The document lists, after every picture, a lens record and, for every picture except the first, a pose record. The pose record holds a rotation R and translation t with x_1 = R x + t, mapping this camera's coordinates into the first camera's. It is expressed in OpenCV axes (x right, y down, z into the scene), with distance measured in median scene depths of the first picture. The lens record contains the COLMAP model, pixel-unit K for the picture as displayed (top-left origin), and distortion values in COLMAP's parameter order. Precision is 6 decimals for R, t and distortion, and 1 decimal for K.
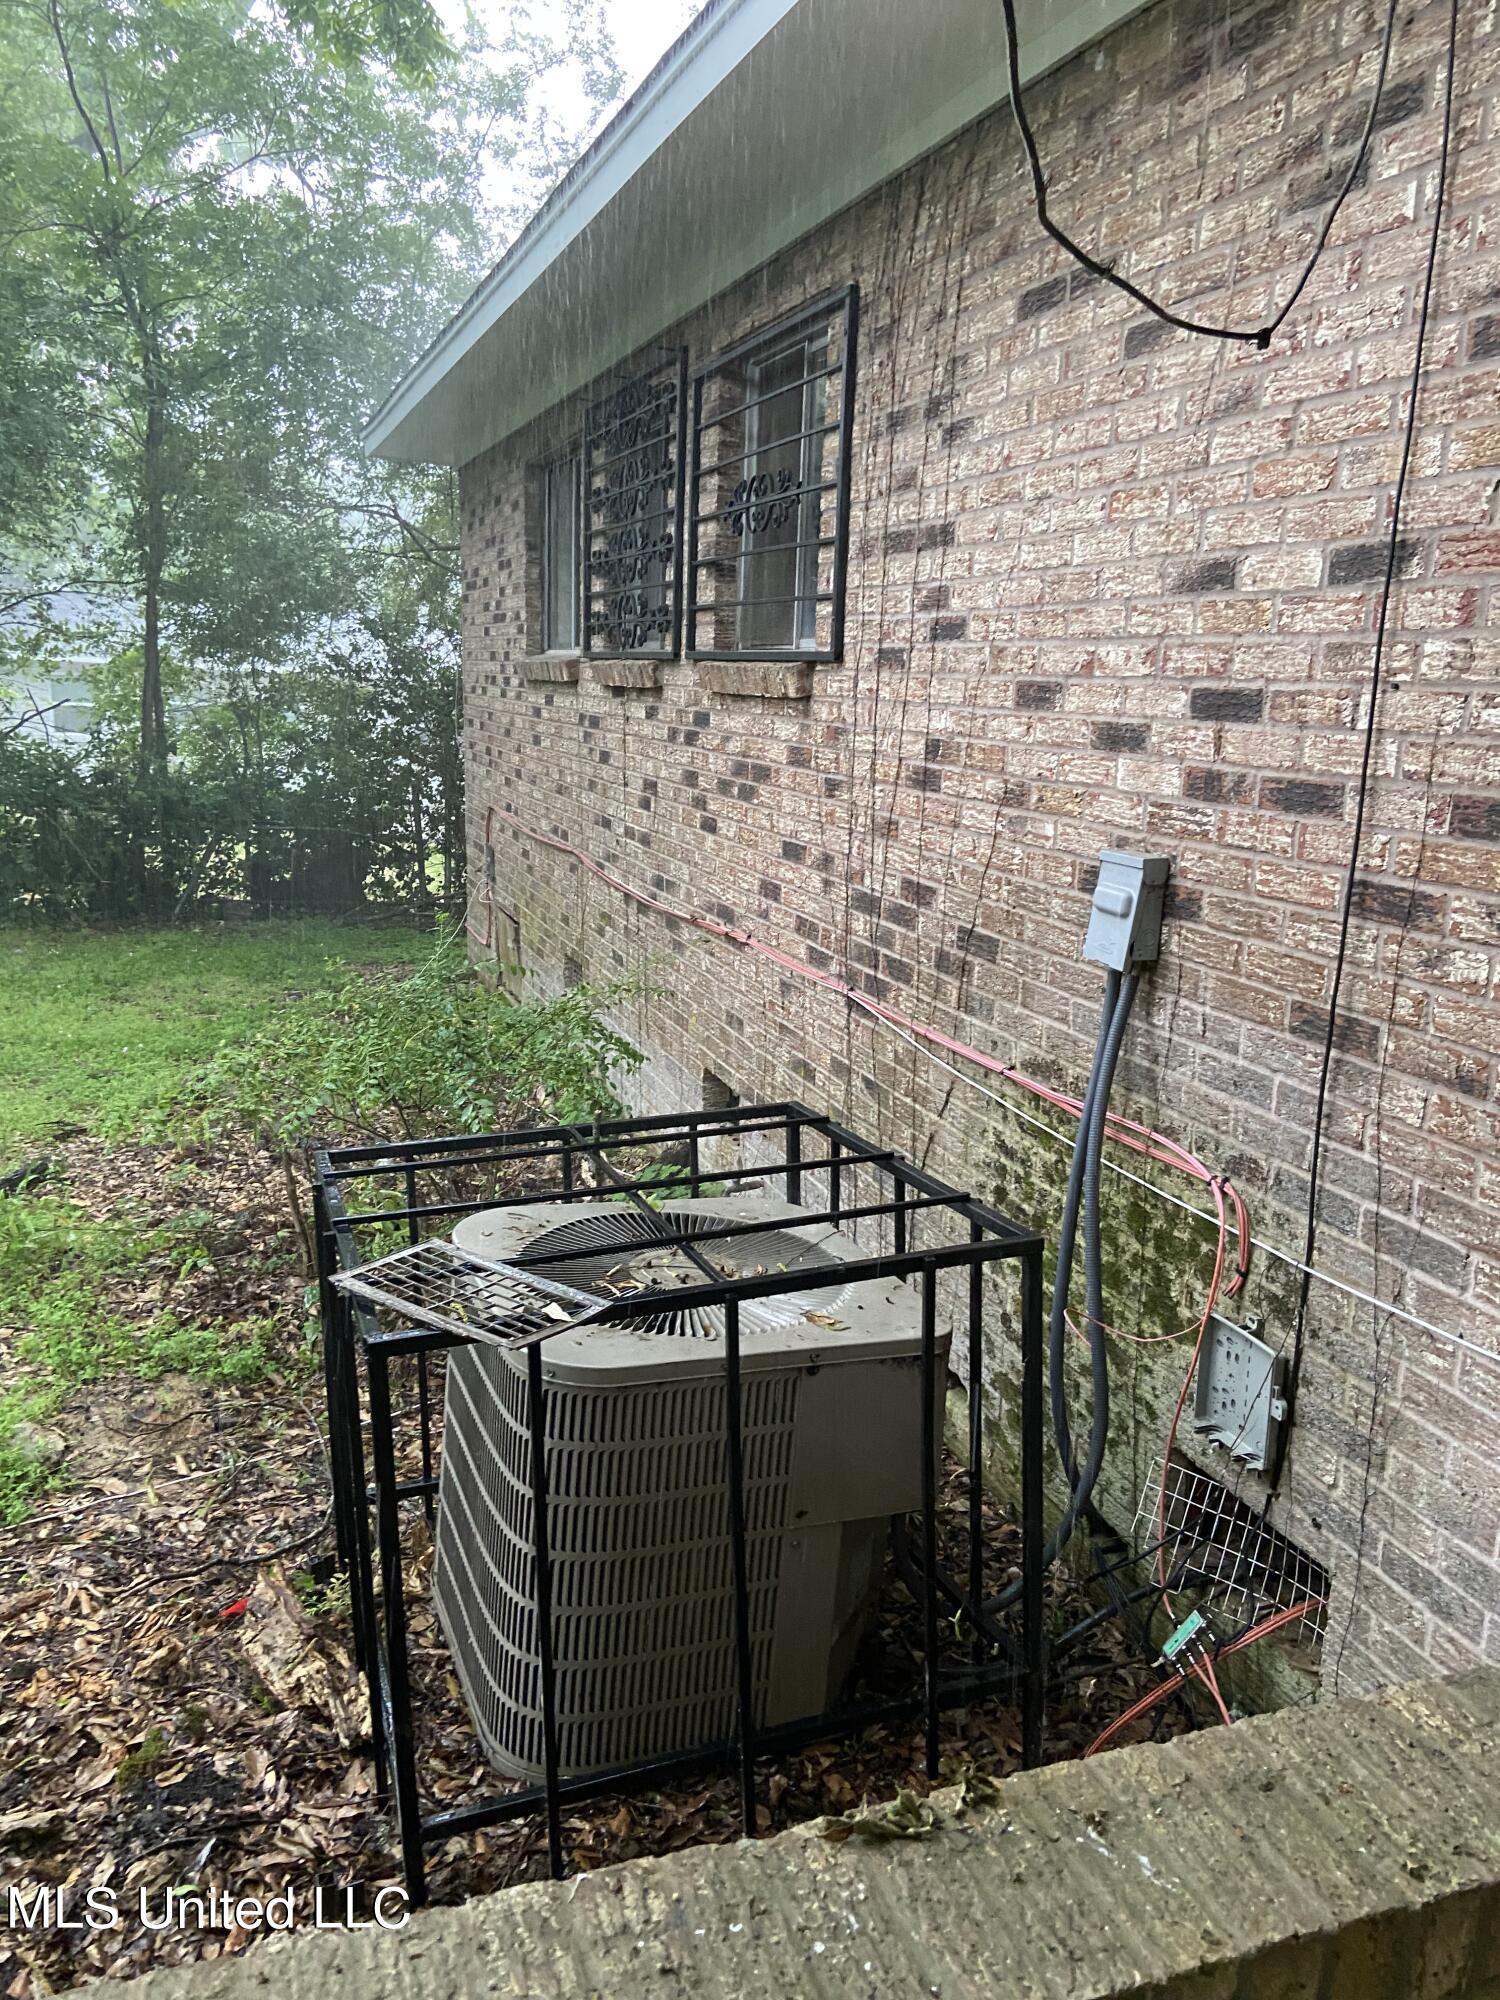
lens RADIAL K [[1482.4, 0, 766.2], [0, 1482.4, 1013.8], [0, 0, 1]] dist [0.125857, -0.163517]
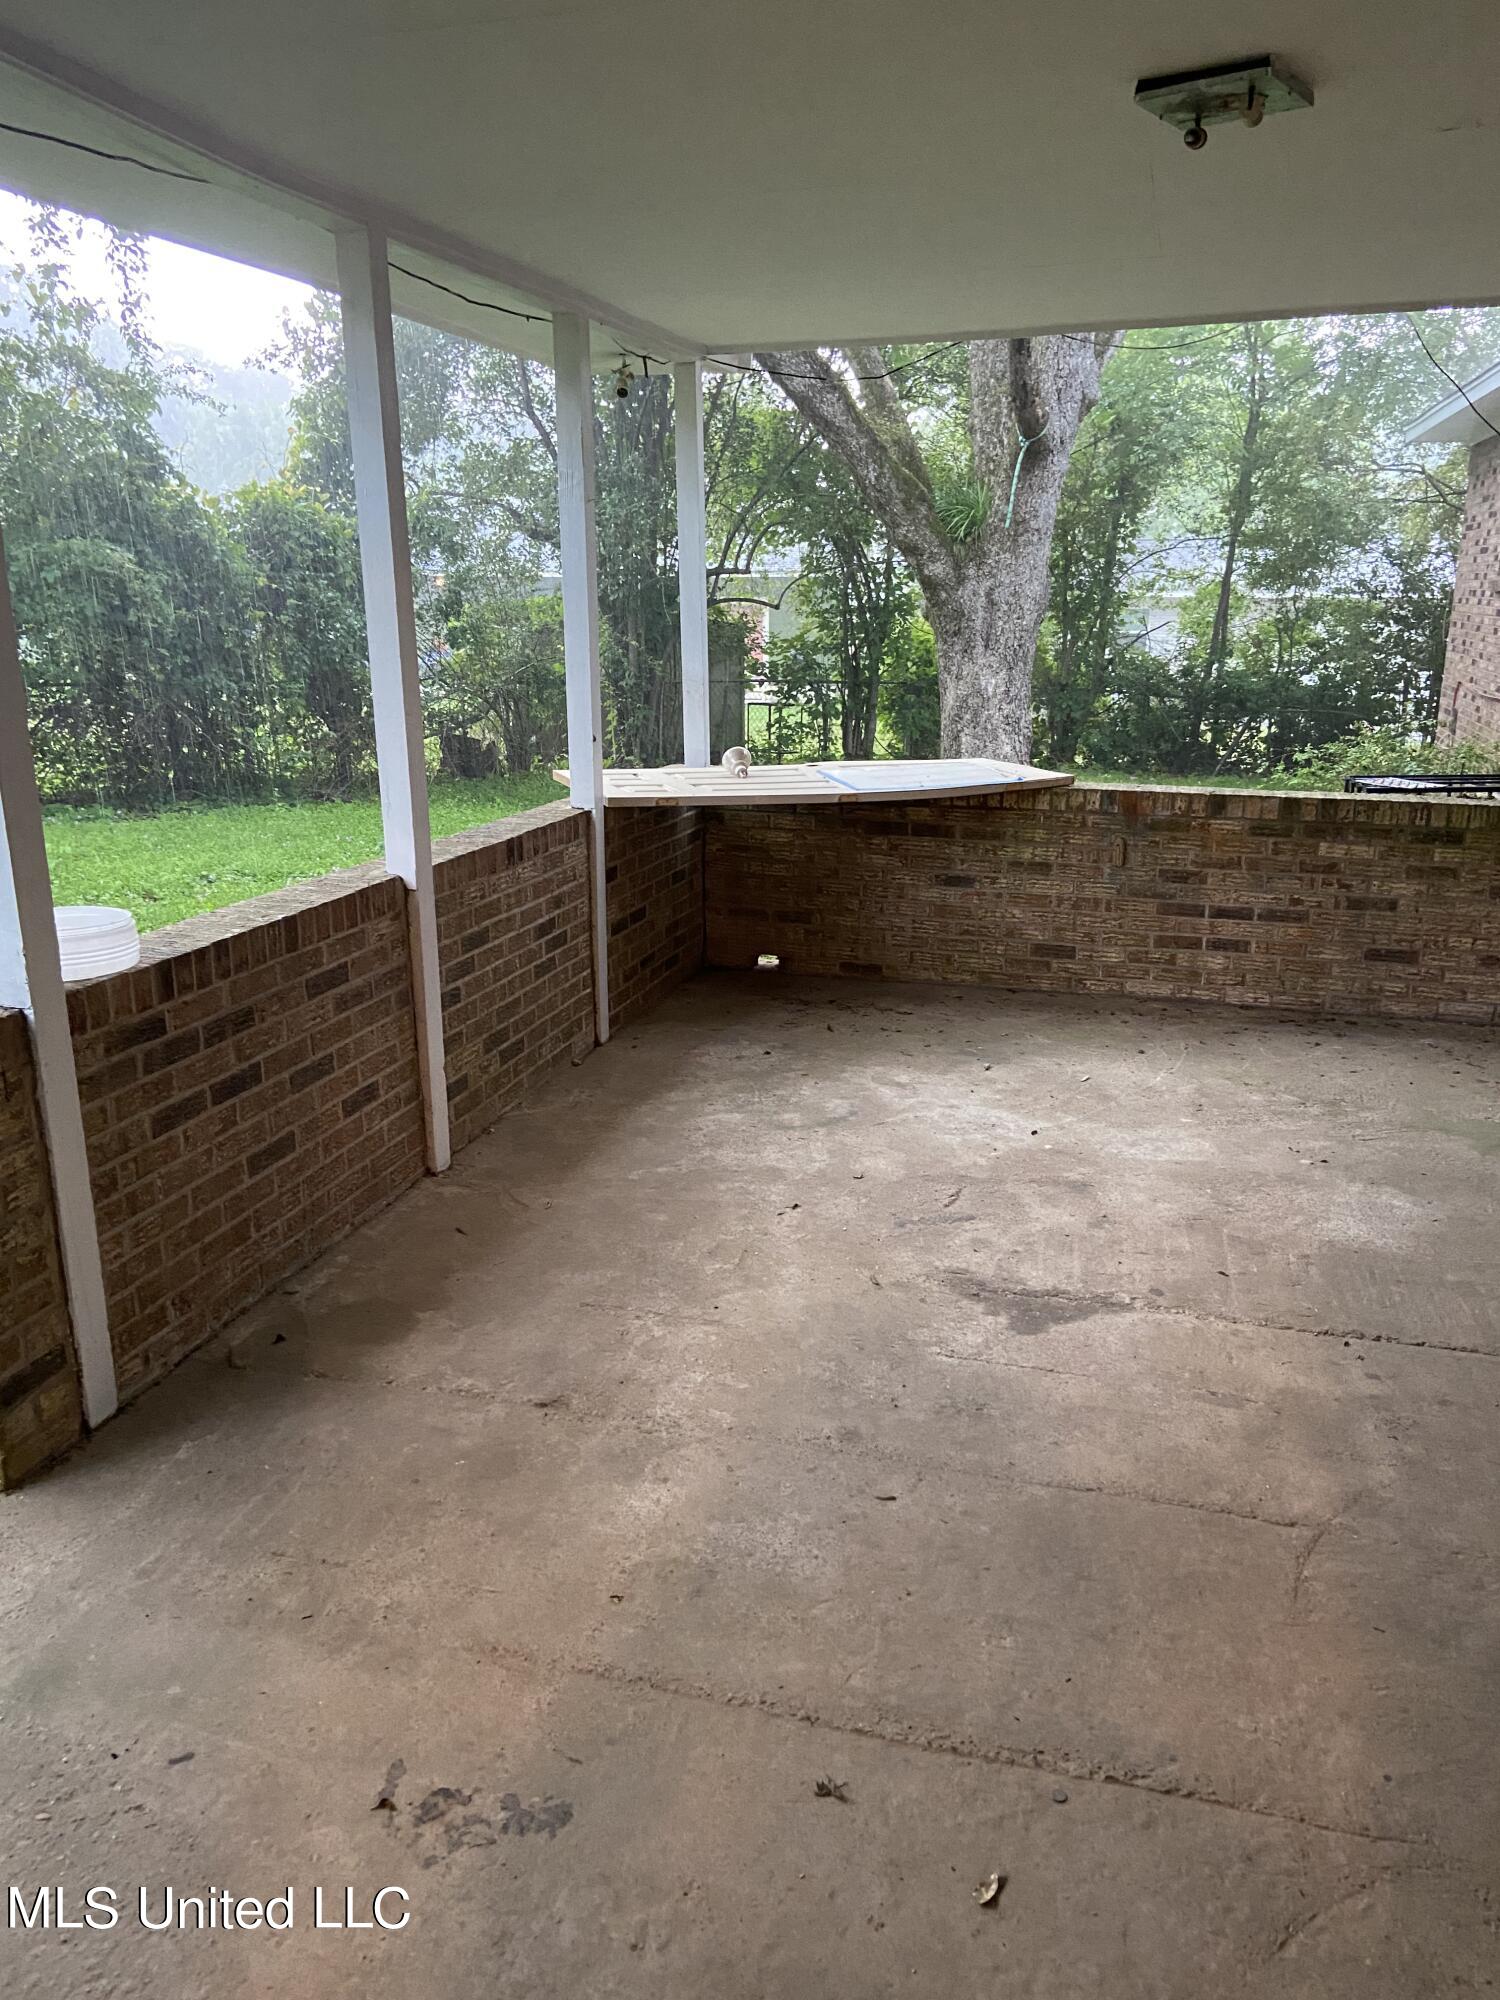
lens RADIAL K [[1482.4, 0, 766.2], [0, 1482.4, 1013.8], [0, 0, 1]] dist [0.125857, -0.163517]
pose [[0.811953, 0.128358, -0.569436, 0.104939], [-0.102225, 0.991716, 0.077784, 0.096564], [0.574702, -0.004947, 0.818348, -0.421799]]
